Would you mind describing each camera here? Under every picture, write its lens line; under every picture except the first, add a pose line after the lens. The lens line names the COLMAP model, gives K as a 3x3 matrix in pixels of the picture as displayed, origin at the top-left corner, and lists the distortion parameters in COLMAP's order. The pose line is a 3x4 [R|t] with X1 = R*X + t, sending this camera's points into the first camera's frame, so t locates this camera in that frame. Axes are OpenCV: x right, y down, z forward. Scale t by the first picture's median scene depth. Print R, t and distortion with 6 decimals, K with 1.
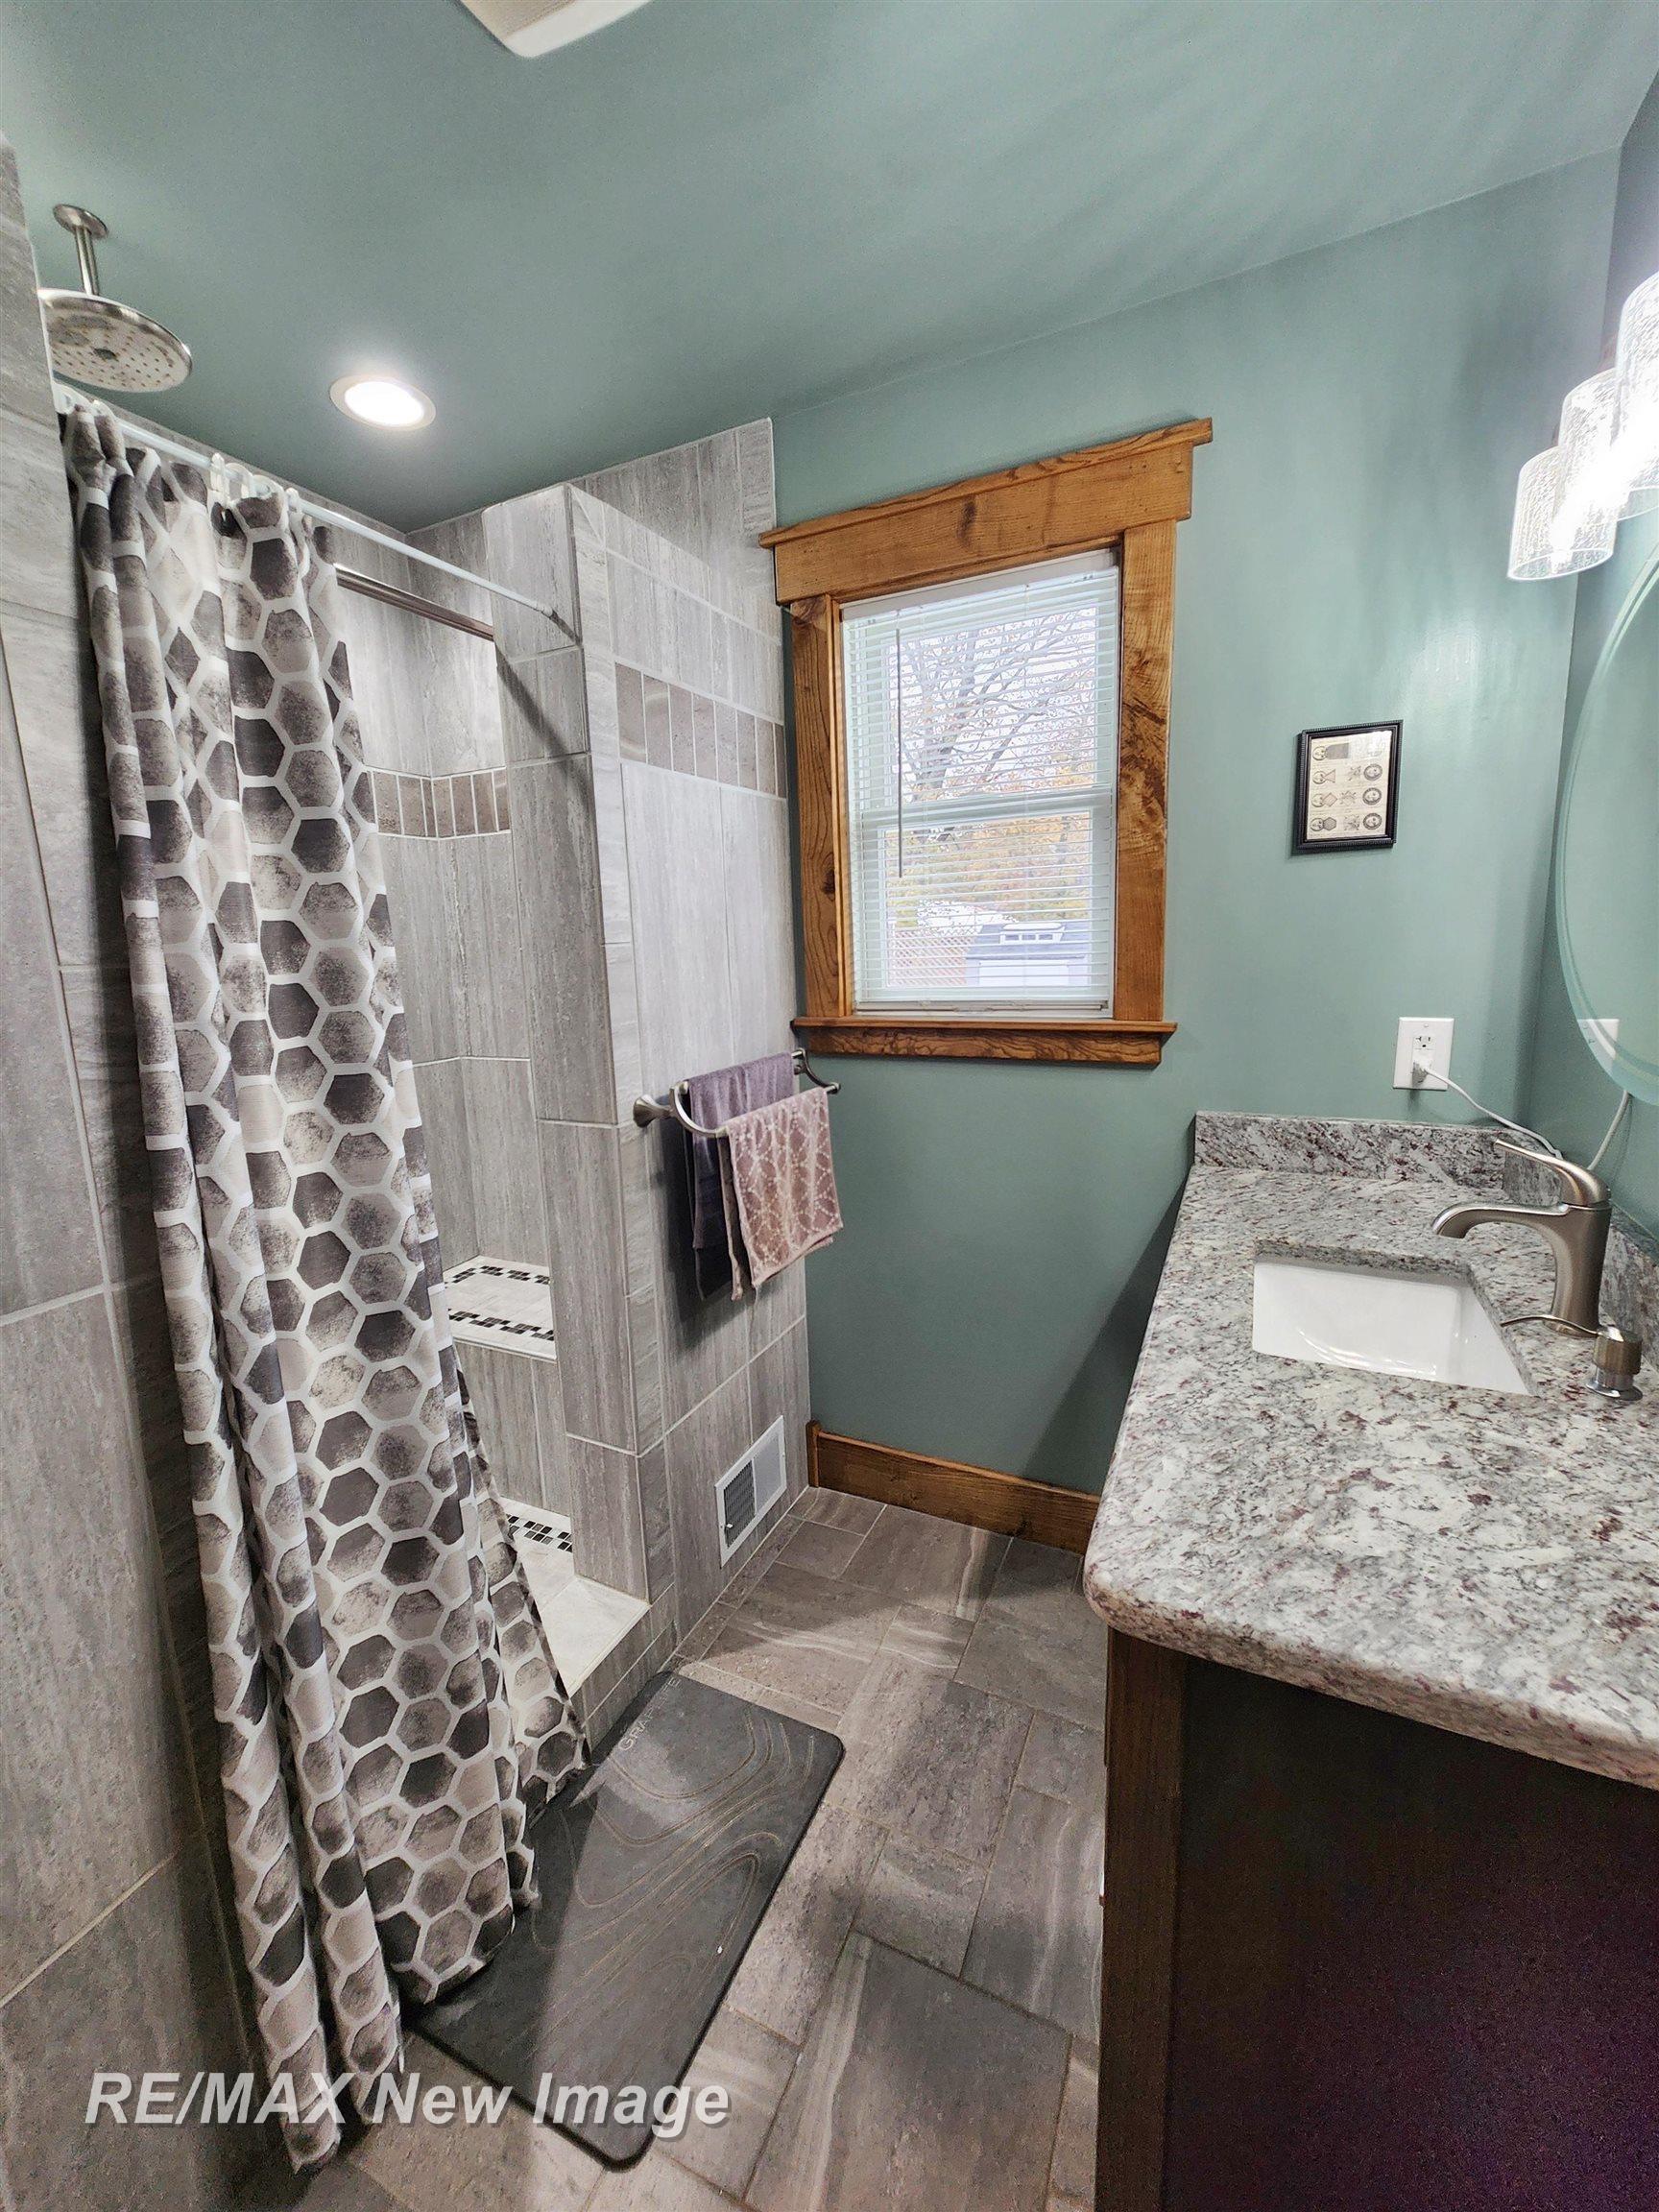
lens RADIAL K [[899.6, 0, 817.3], [0, 899.6, 1075.4], [0, 0, 1]] dist [-0.001176, 0.000138]
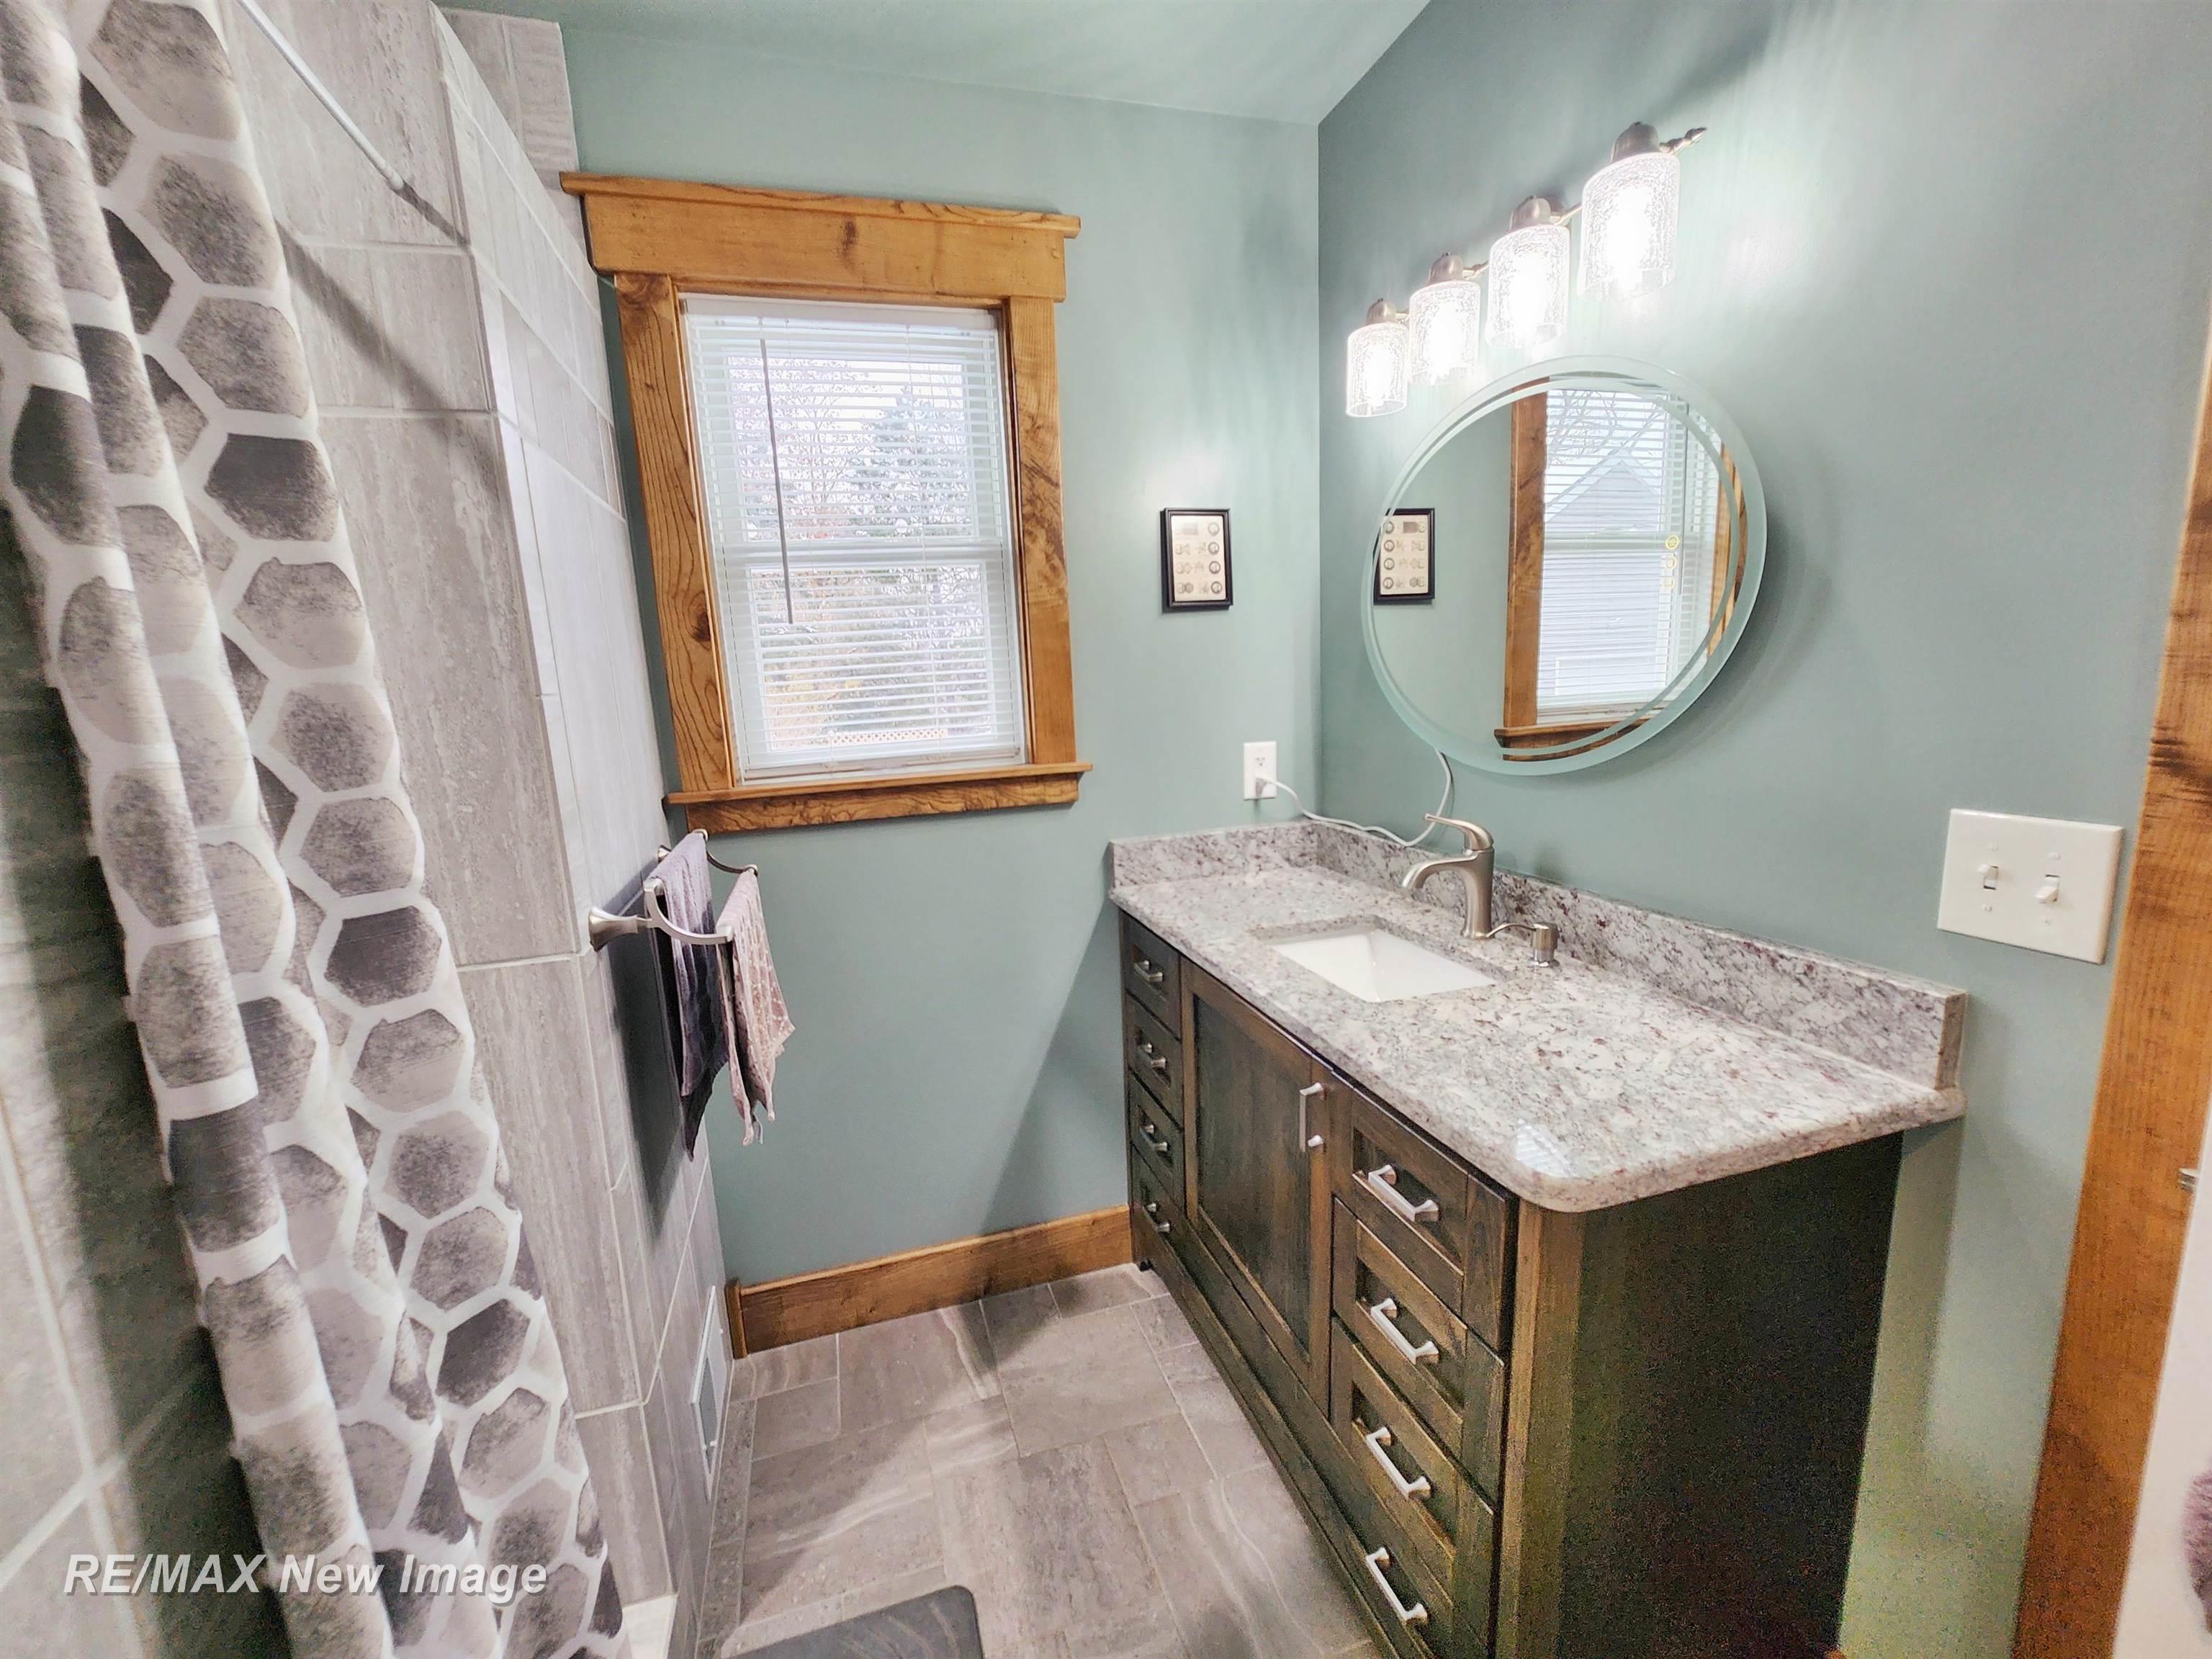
lens RADIAL K [[899.6, 0, 1089.9], [0, 899.6, 832.9], [0, 0, 1]] dist [-0.001176, 0.000138]
pose [[0.744510, -0.118117, 0.657079, -0.350330], [0.131394, 0.990899, 0.029247, -0.005502], [-0.654553, 0.064562, 0.753254, 0.188450]]
